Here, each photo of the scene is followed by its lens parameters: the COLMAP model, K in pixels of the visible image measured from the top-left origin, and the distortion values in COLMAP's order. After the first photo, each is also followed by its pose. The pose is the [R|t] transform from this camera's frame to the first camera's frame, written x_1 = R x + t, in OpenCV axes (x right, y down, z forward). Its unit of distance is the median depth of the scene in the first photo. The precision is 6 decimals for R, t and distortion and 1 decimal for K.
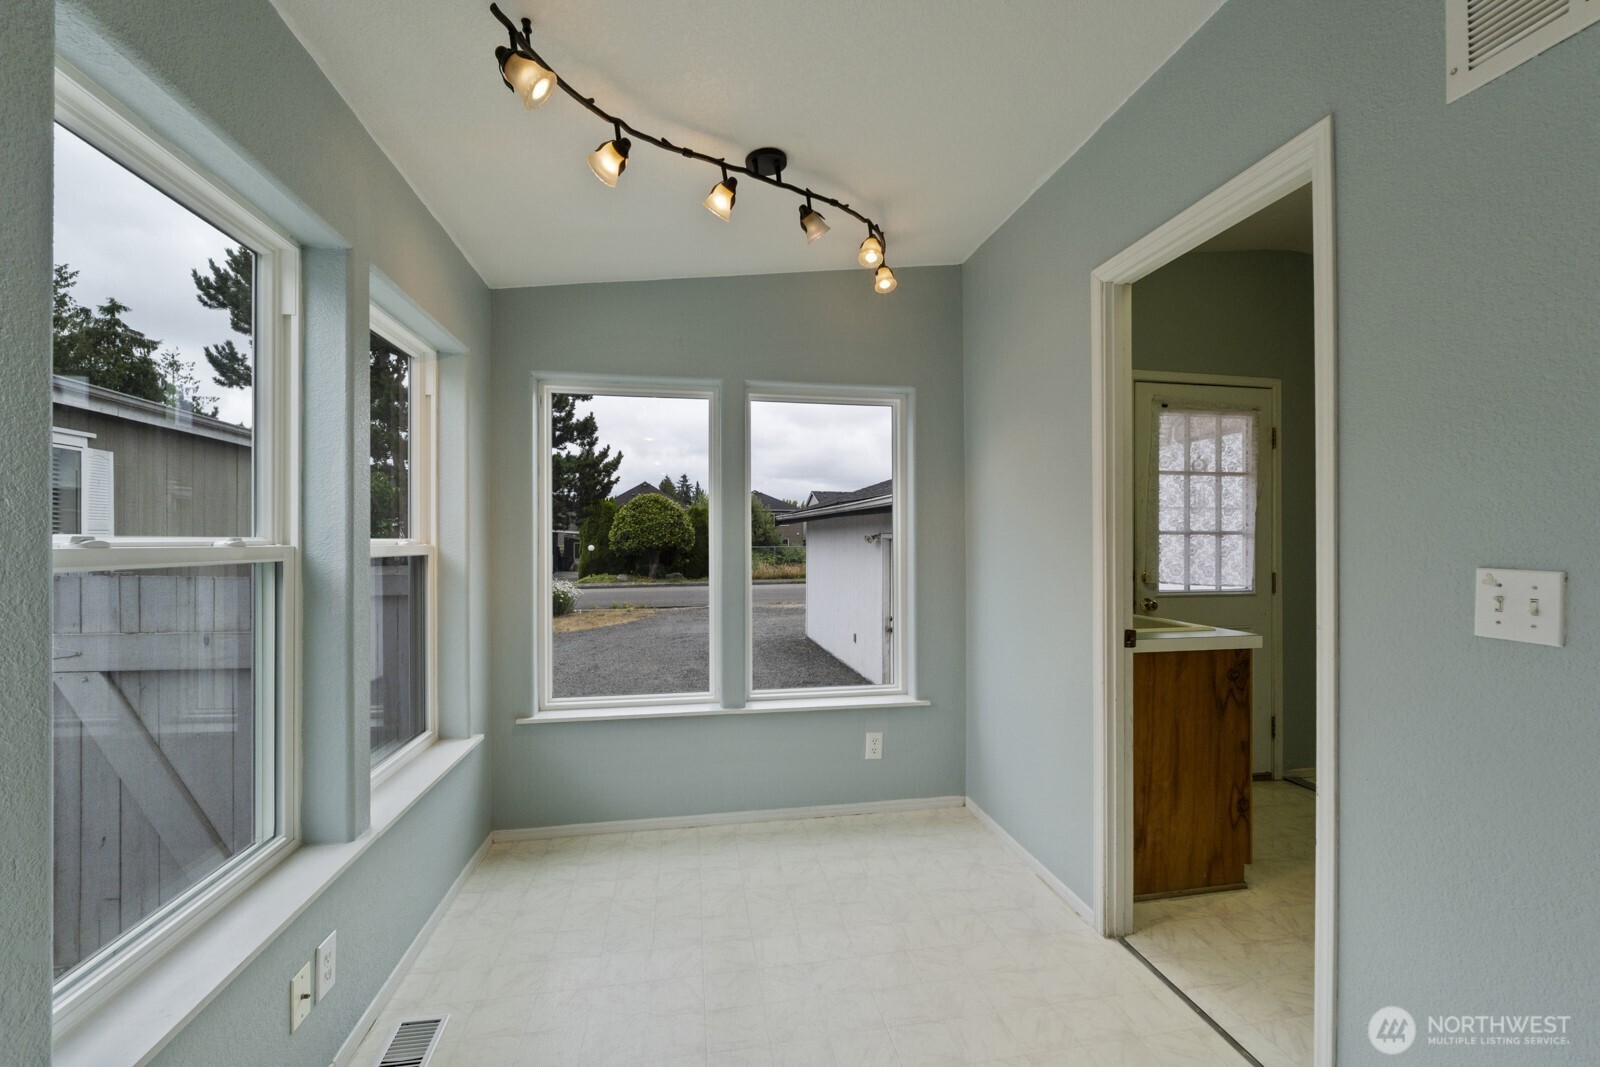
lens RADIAL K [[667.8, 0, 809.6], [0, 667.8, 539.7], [0, 0, 1]] dist [-0.009905, -0.000301]
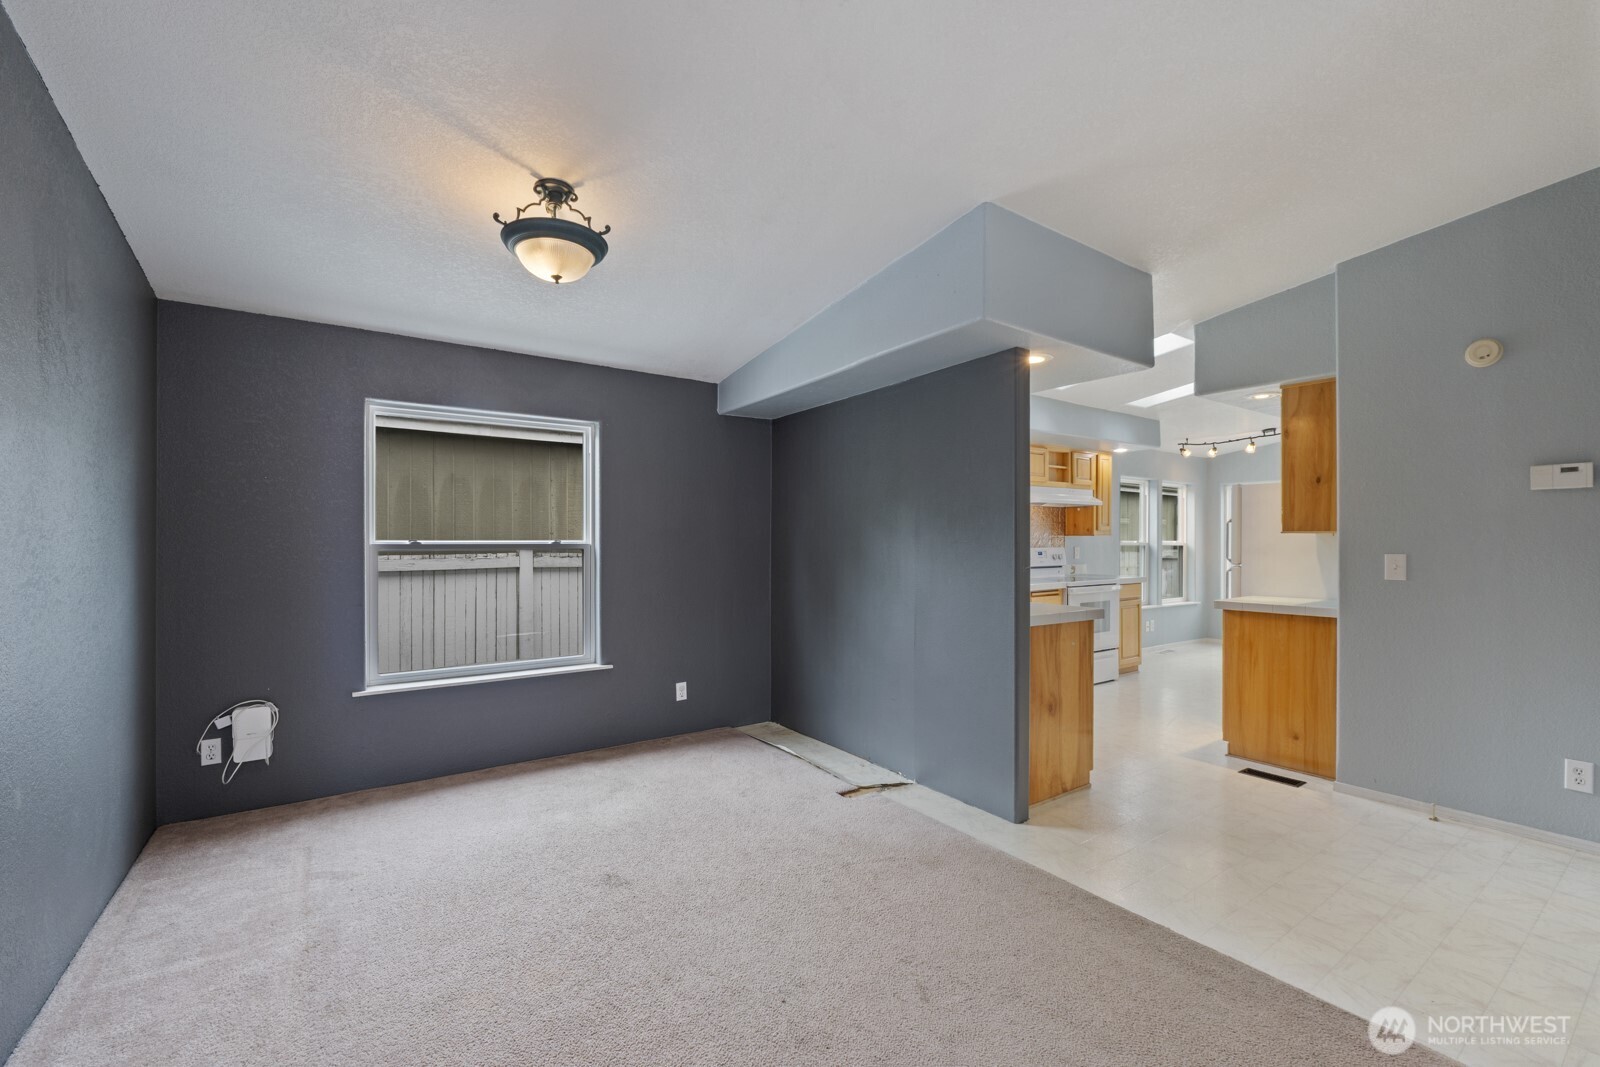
lens RADIAL K [[667.8, 0, 813.7], [0, 667.8, 541.8], [0, 0, 1]] dist [-0.009905, -0.000301]
pose [[0.412184, 0.000070, -0.911100, 1.731122], [0.002367, 0.999997, 0.001147, -0.002933], [0.911097, -0.002630, 0.412183, -2.105421]]
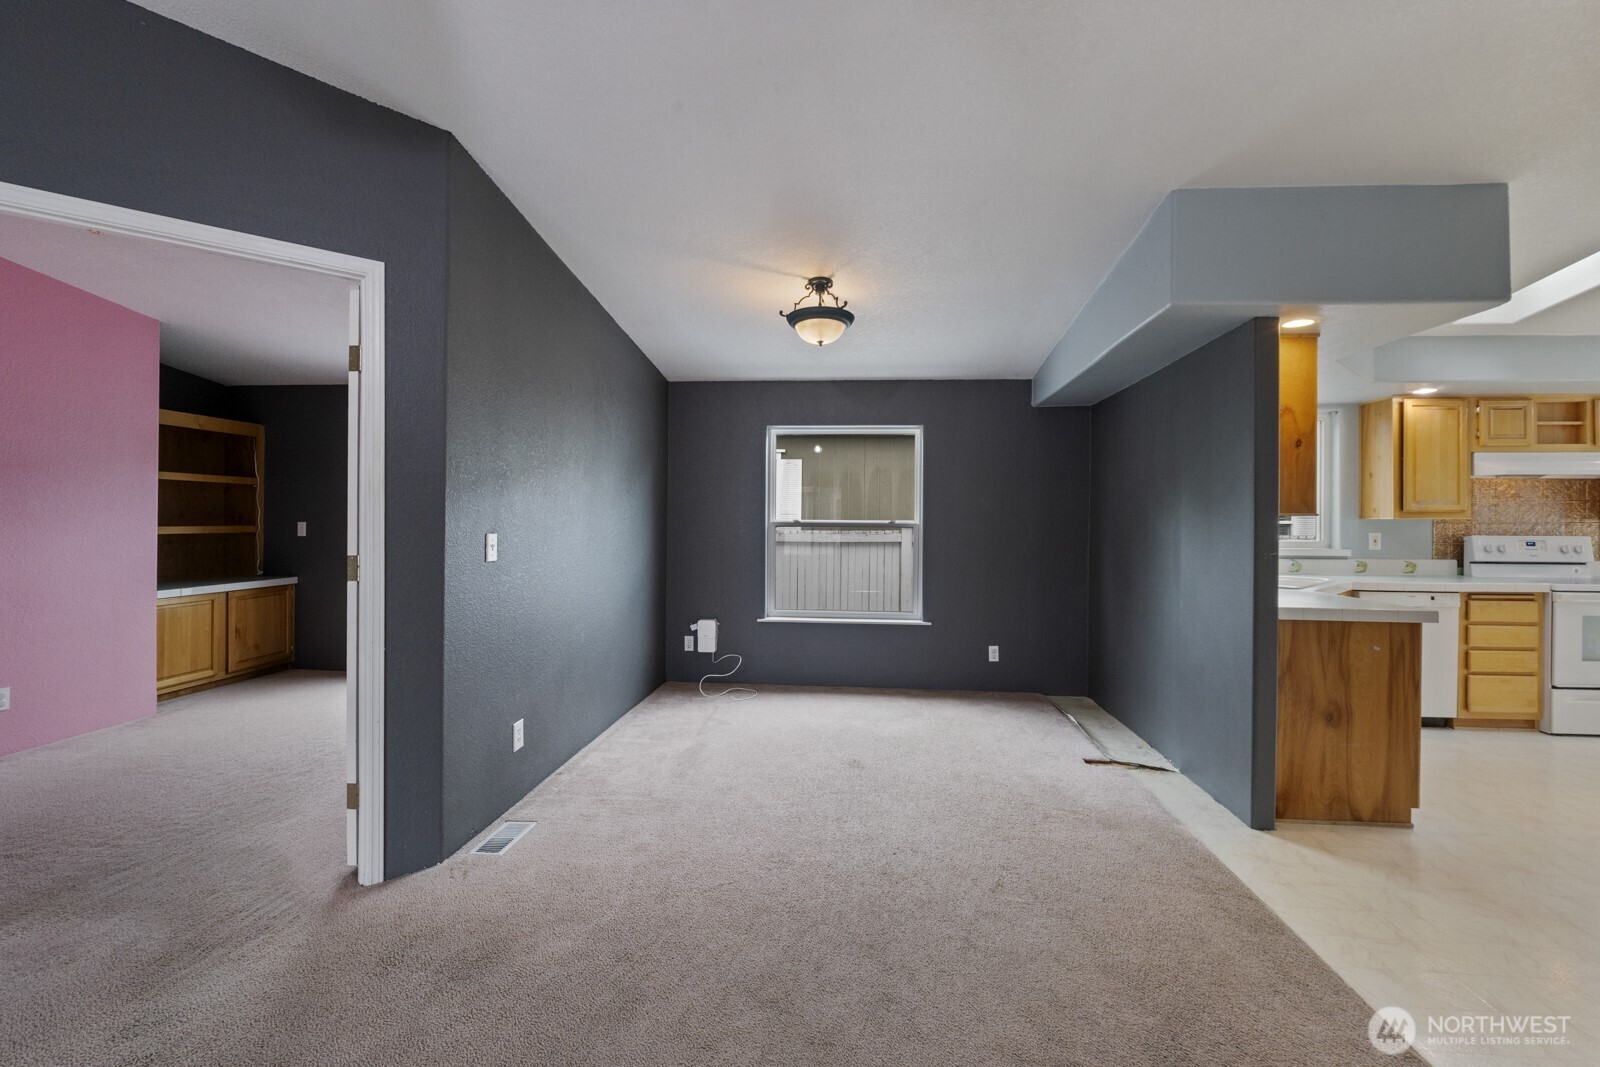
lens RADIAL K [[667.8, 0, 810.4], [0, 667.8, 519.0], [0, 0, 1]] dist [-0.009905, -0.000301]
pose [[-0.269677, -0.003427, -0.962945, 2.060892], [-0.007352, 0.999972, -0.001499, -0.005224], [0.962923, 0.006676, -0.269695, -1.699177]]
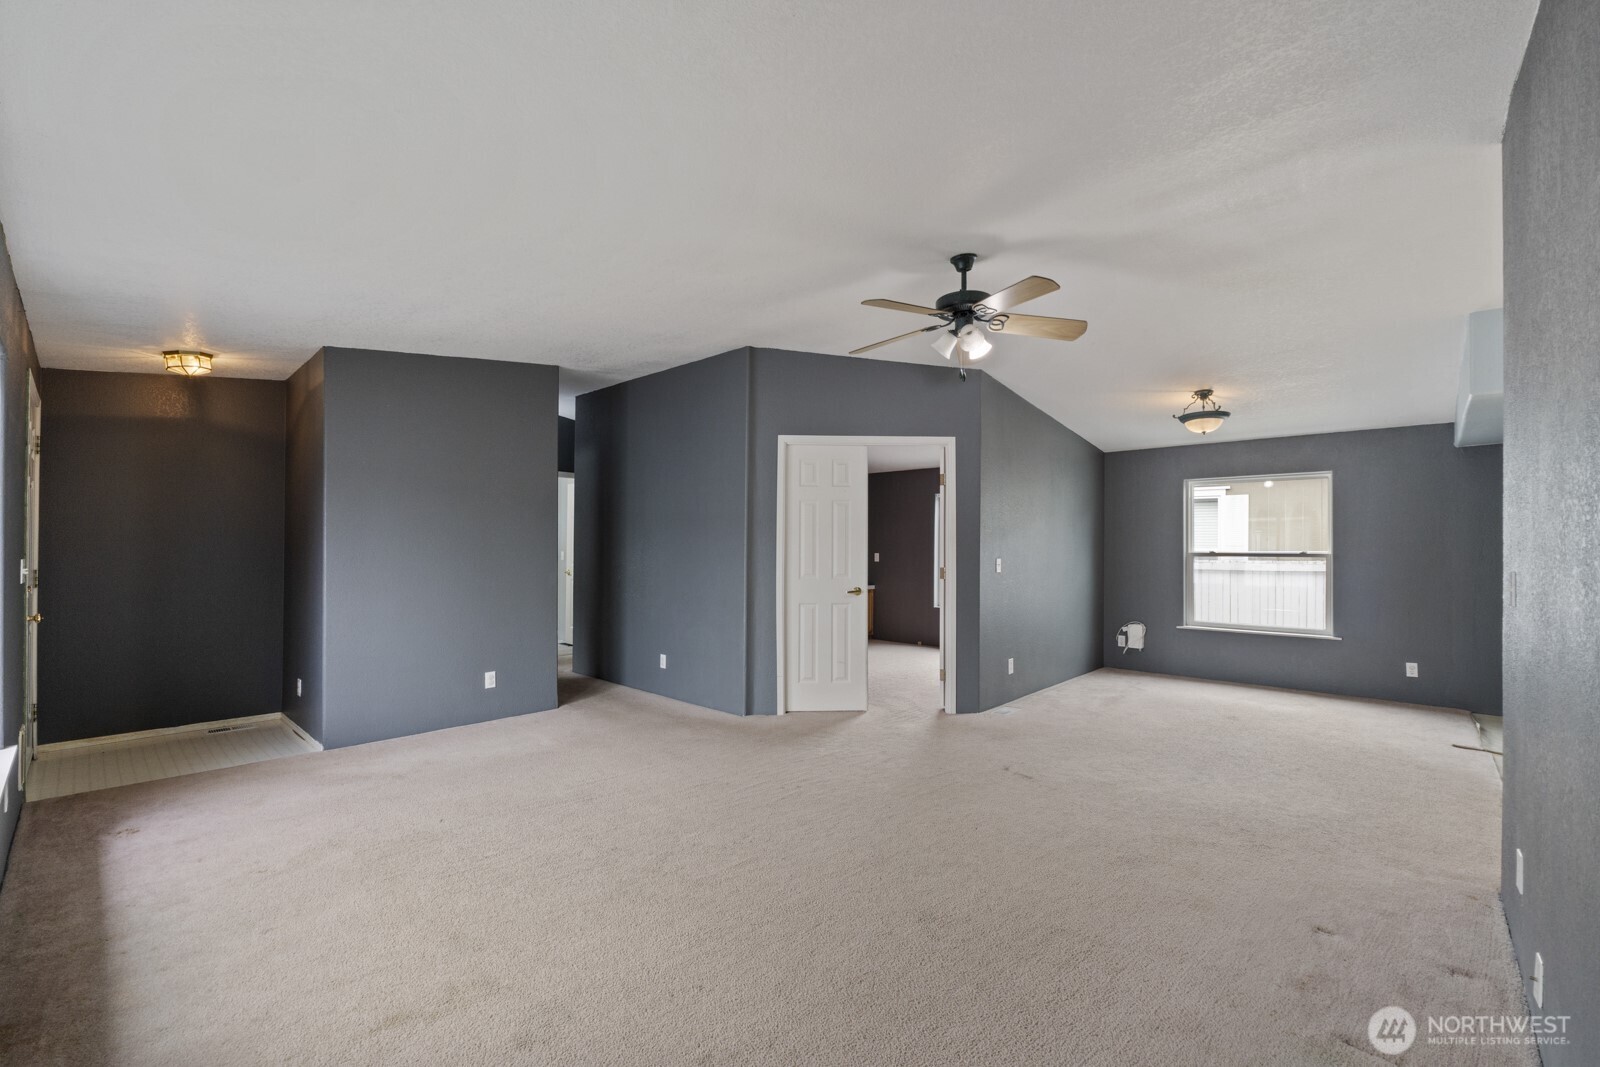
lens RADIAL K [[667.8, 0, 805.3], [0, 667.8, 550.4], [0, 0, 1]] dist [-0.009905, -0.000301]
pose [[-0.806917, -0.001578, -0.590662, 2.930284], [-0.003084, 0.999994, 0.001541, -0.006996], [0.590656, 0.003065, -0.806918, -1.126549]]
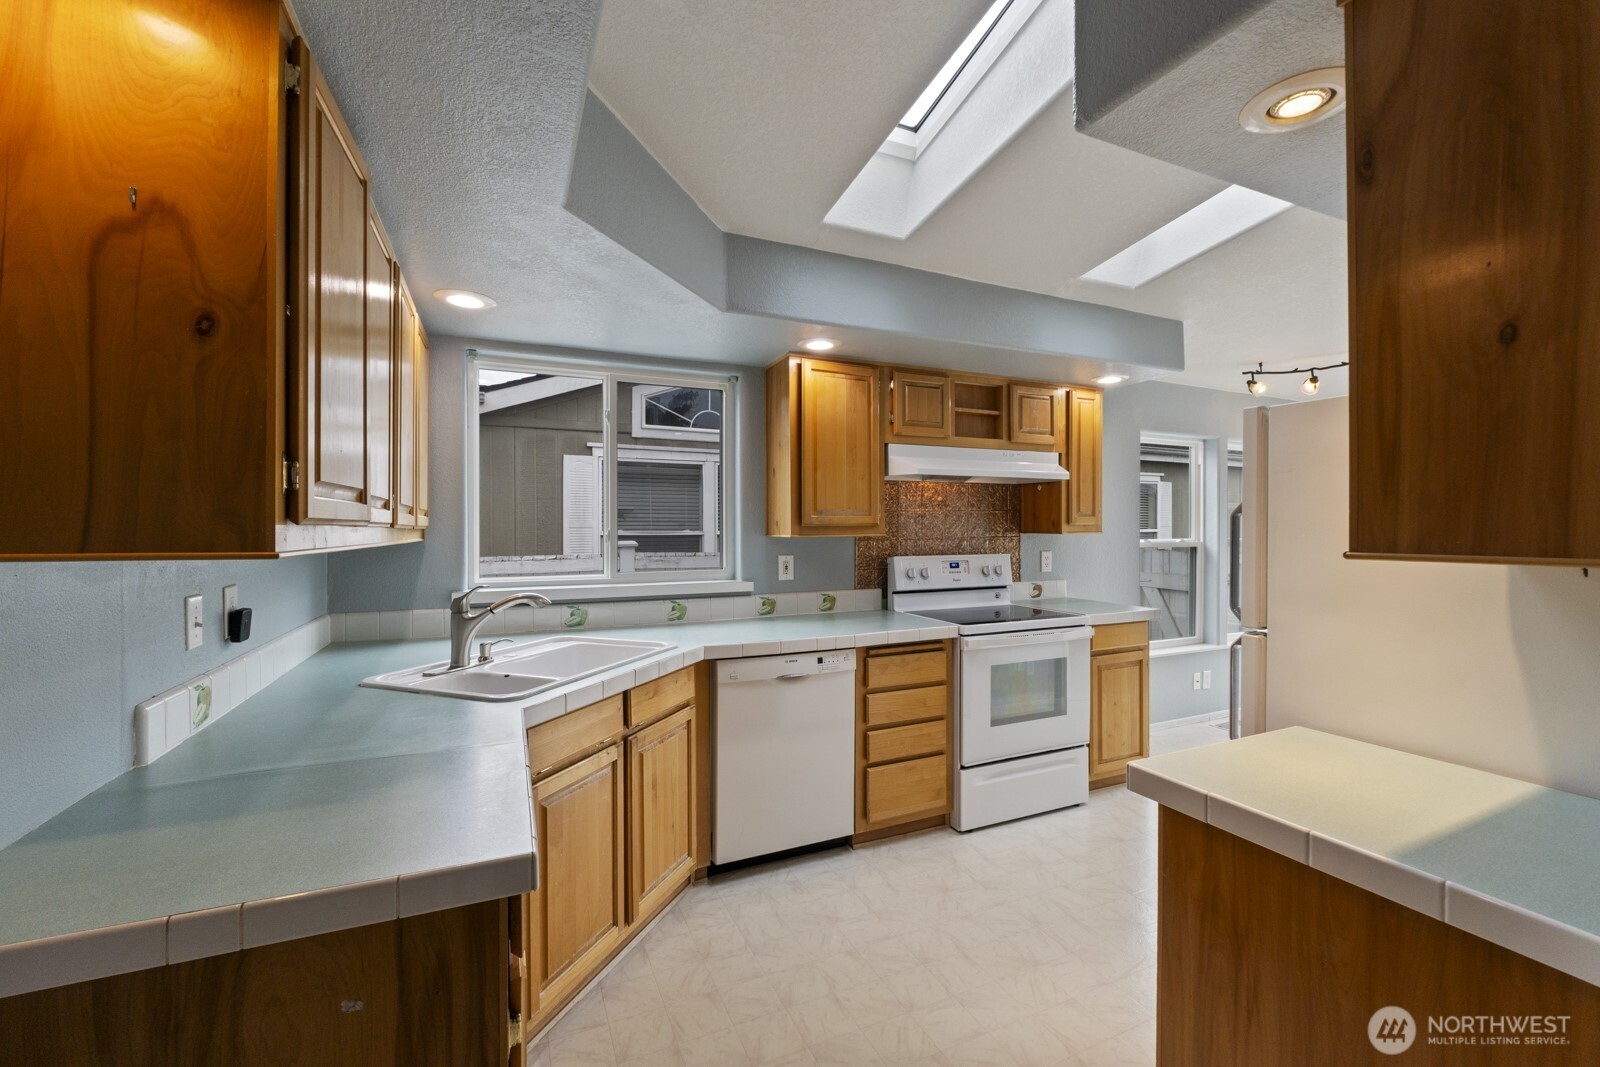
lens RADIAL K [[667.8, 0, 810.2], [0, 667.8, 532.5], [0, 0, 1]] dist [-0.009905, -0.000301]
pose [[0.243069, 0.008332, -0.969973, 1.105605], [0.000528, 0.999962, 0.008722, -0.037995], [0.970009, -0.002633, 0.243055, -0.934671]]
